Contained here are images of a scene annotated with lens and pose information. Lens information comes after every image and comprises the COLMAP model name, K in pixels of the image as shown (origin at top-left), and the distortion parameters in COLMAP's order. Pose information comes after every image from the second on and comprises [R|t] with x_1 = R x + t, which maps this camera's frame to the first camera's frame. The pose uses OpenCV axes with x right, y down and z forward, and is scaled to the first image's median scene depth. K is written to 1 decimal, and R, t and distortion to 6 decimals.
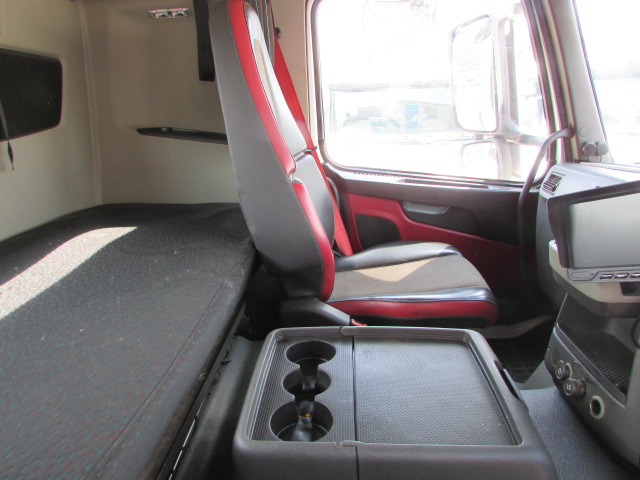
lens RADIAL K [[455.2, 0, 306.6], [0, 455.2, 236.7], [0, 0, 1]] dist [-0.008476, -0.005459]
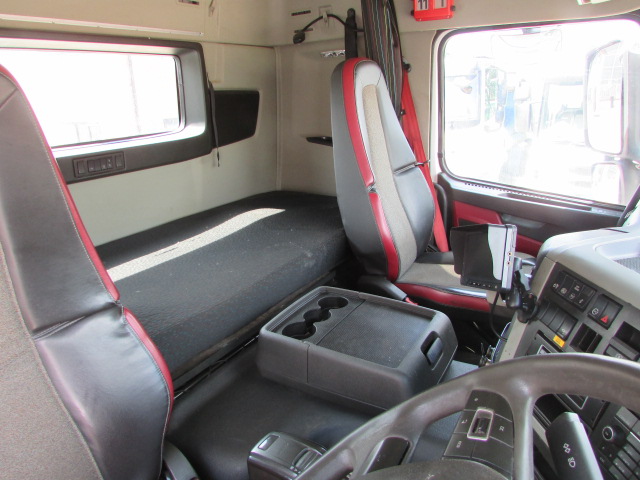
lens RADIAL K [[455.2, 0, 306.6], [0, 455.2, 236.7], [0, 0, 1]] dist [-0.008476, -0.005459]
pose [[0.880206, 0.142676, -0.452638, 0.326129], [-0.122698, 0.989728, 0.073371, -0.044794], [0.458457, -0.009043, 0.888671, -0.250970]]
